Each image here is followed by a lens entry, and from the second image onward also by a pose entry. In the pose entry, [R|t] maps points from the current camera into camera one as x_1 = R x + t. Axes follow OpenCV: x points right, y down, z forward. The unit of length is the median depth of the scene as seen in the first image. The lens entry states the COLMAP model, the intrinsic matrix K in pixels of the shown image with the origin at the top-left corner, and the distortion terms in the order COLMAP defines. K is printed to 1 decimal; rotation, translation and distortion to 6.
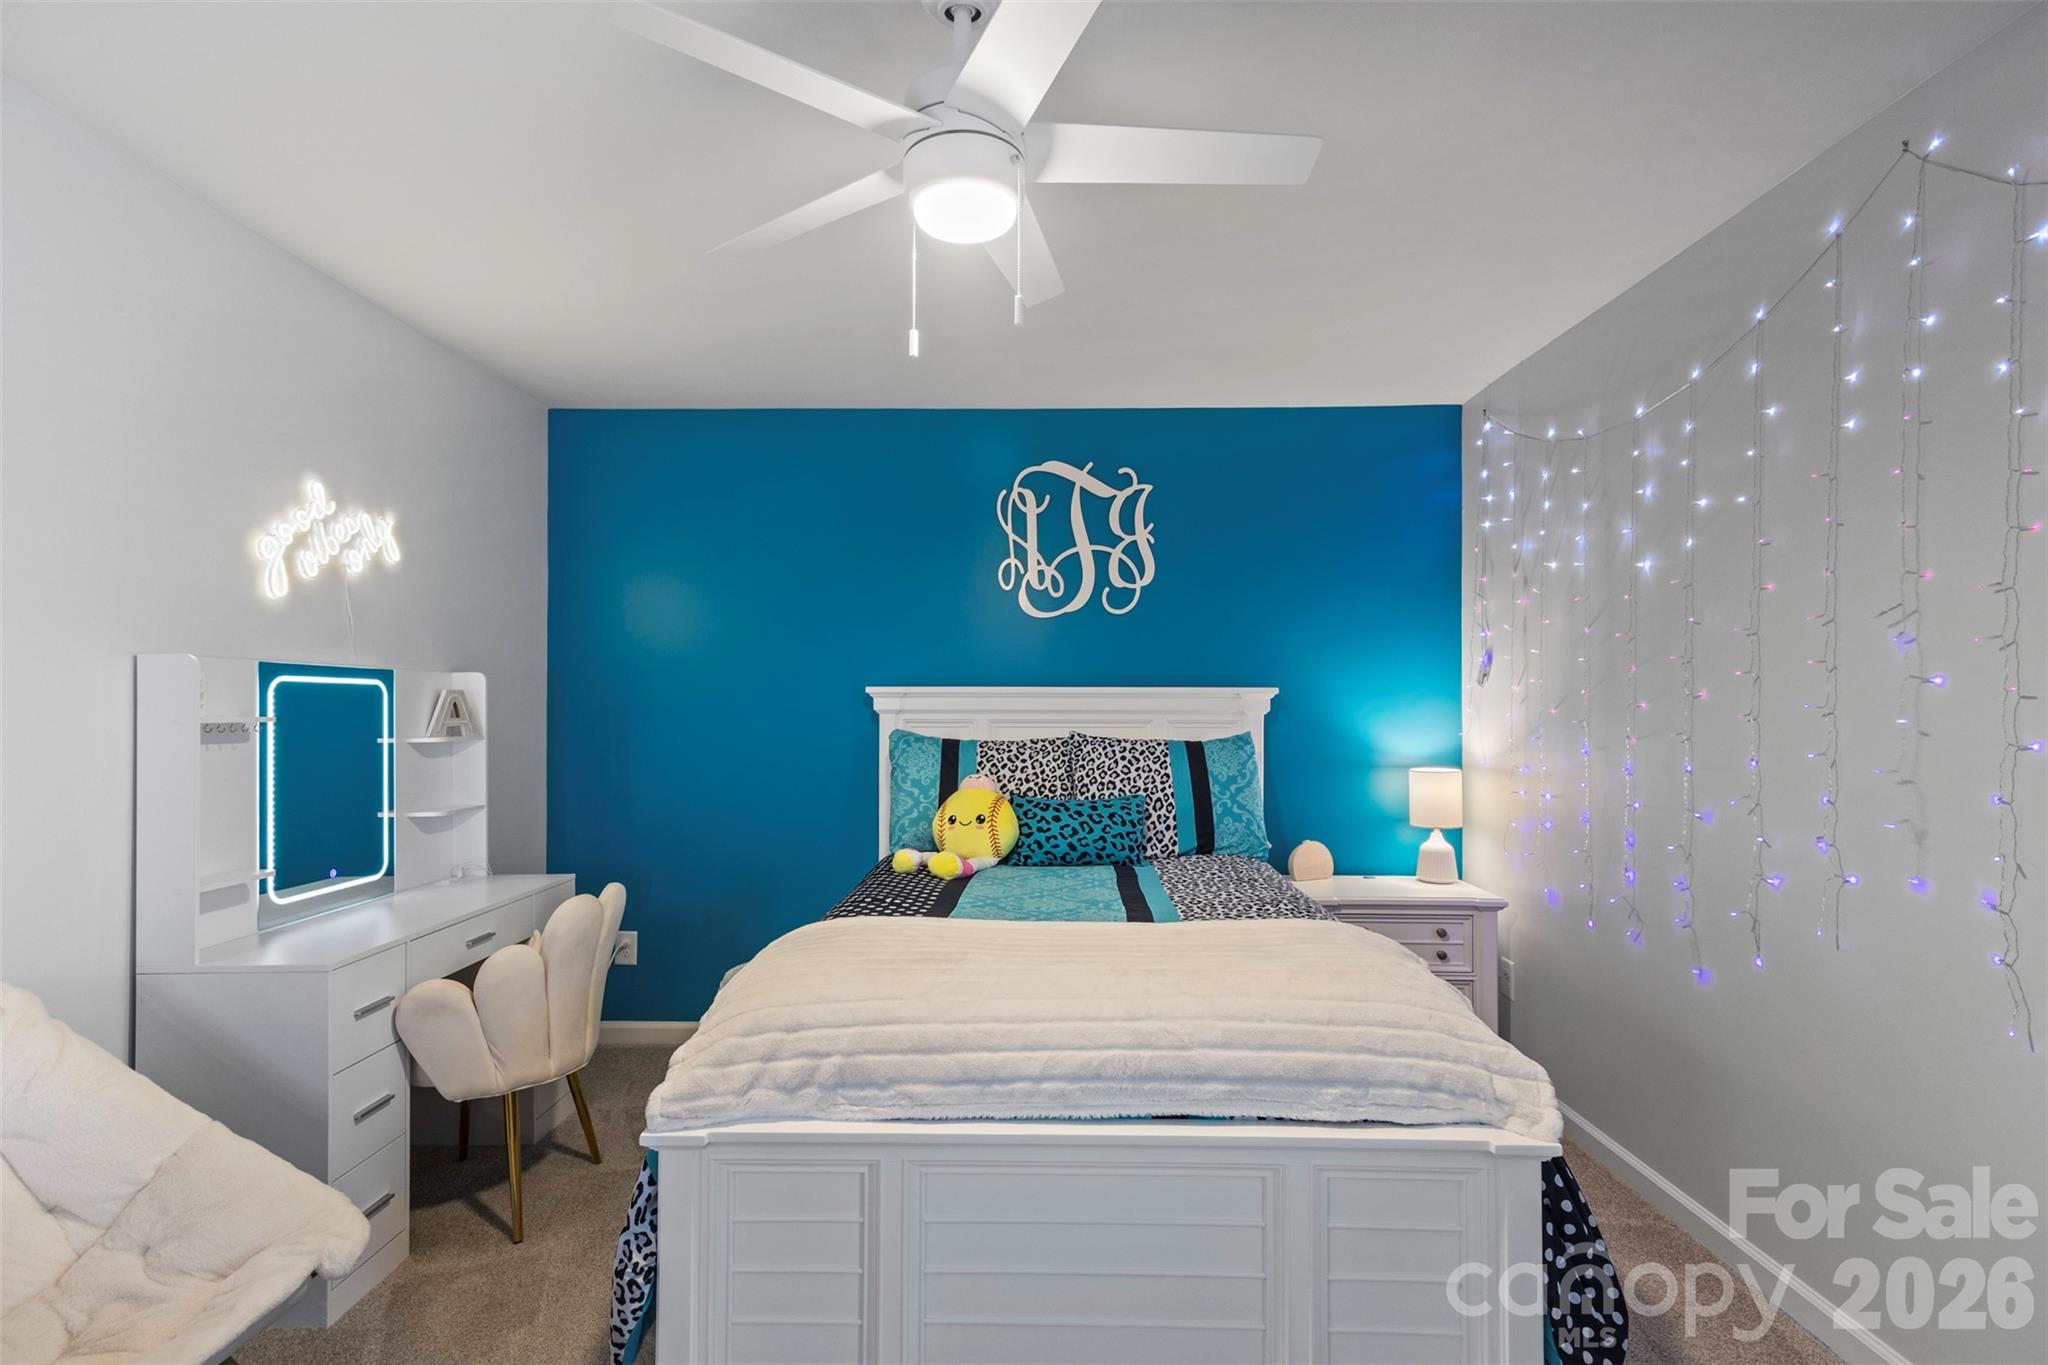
lens RADIAL K [[950.9, 0, 1031.1], [0, 950.9, 696.1], [0, 0, 1]] dist [0.008459, 0.000481]
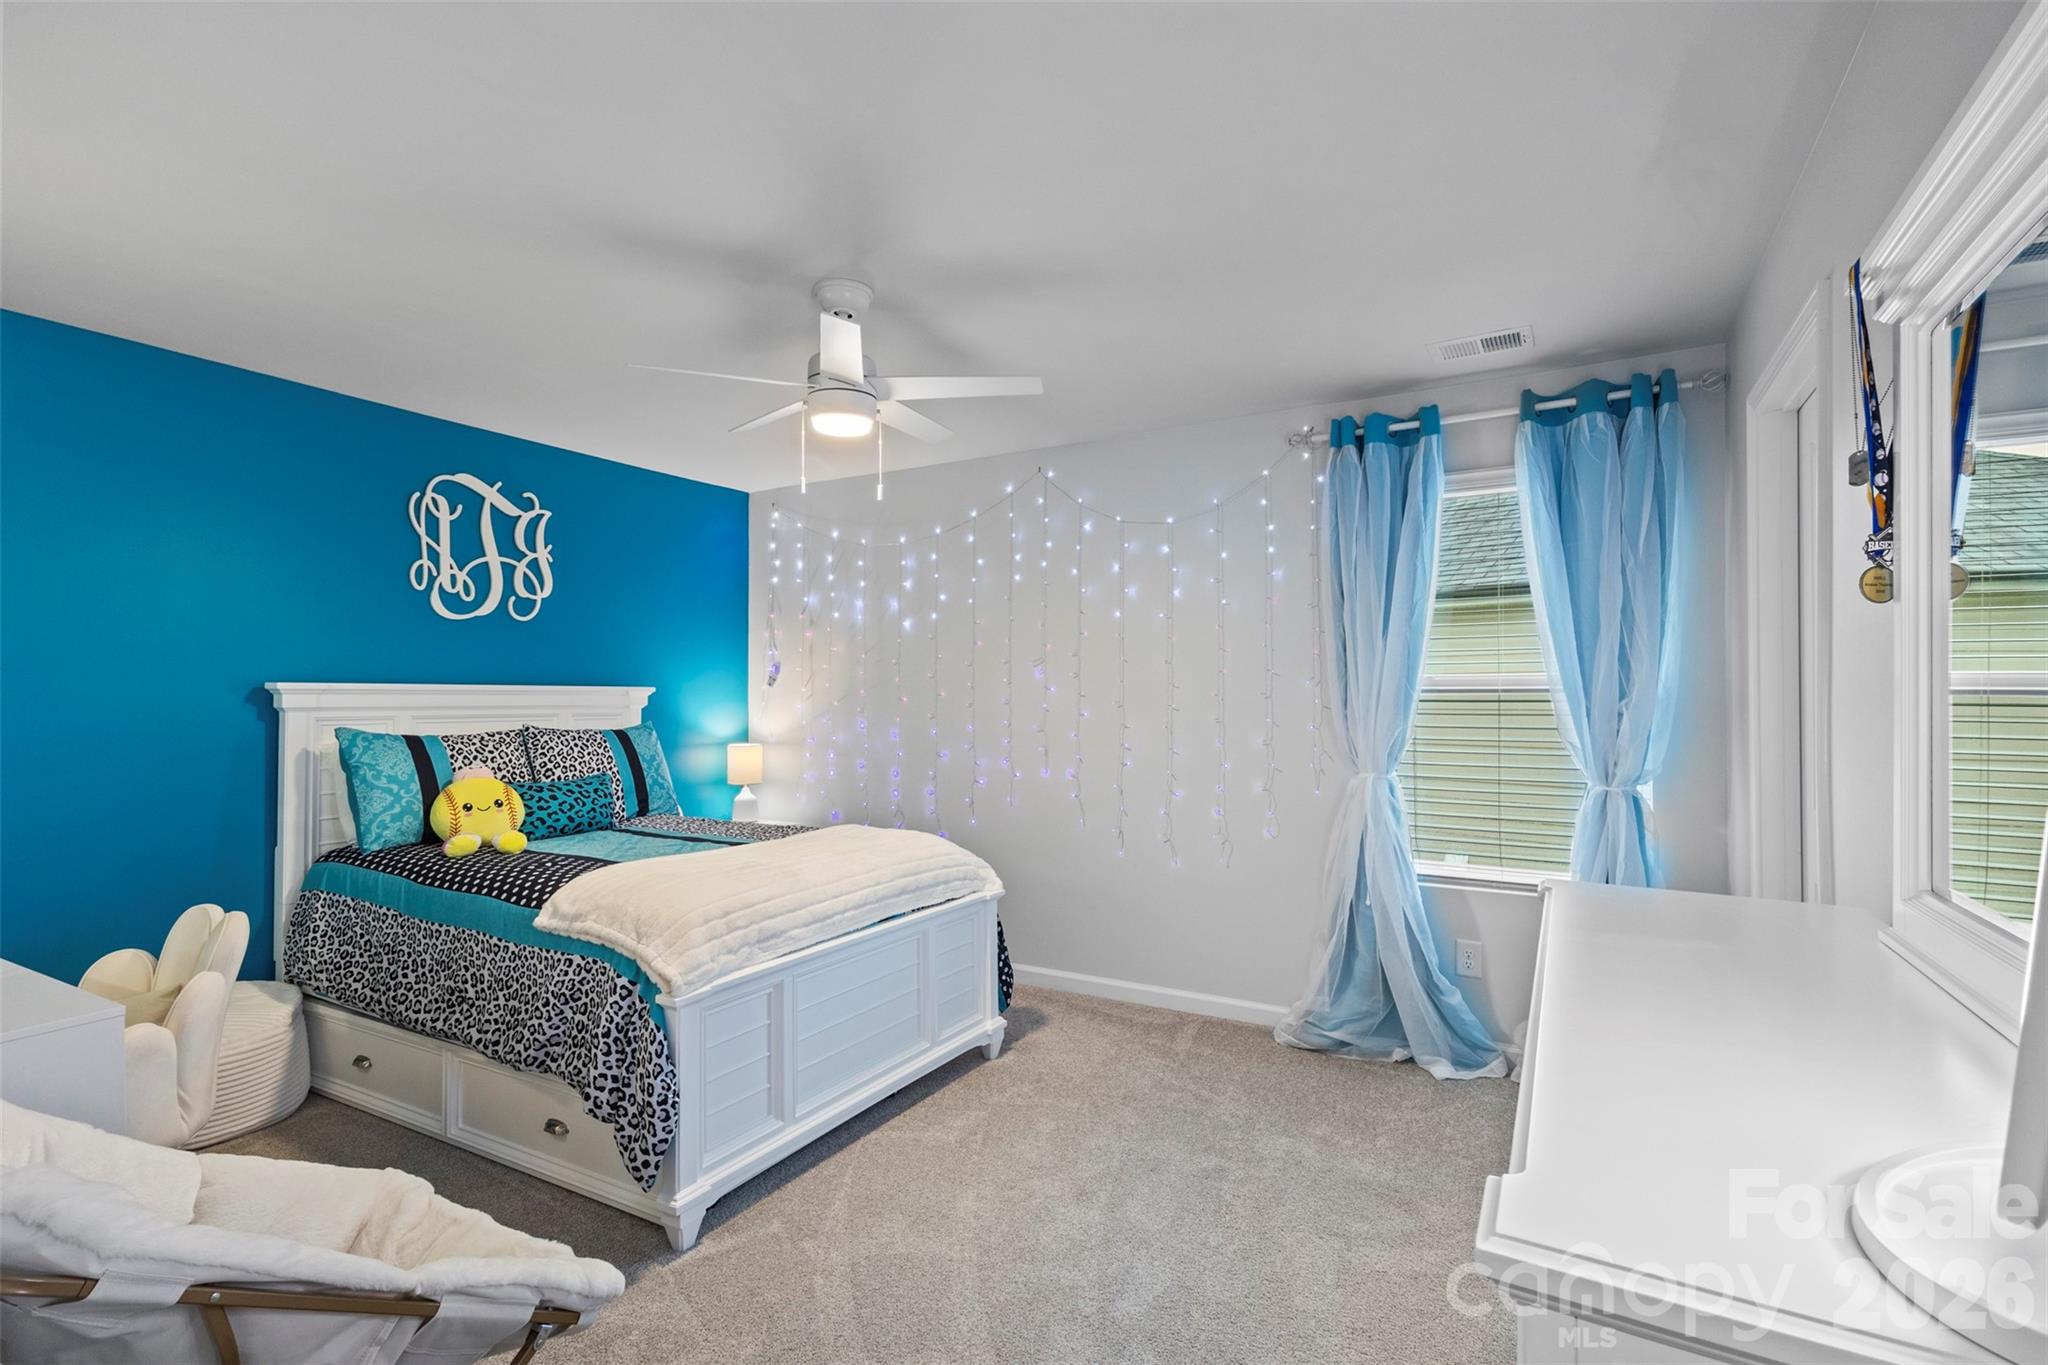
lens RADIAL K [[950.9, 0, 1003.3], [0, 950.9, 689.2], [0, 0, 1]] dist [0.008459, 0.000481]
pose [[0.505891, 0.005715, 0.862579, -0.654460], [-0.006066, 0.999977, -0.003067, -0.005178], [-0.862576, -0.003681, 0.505914, -0.074748]]
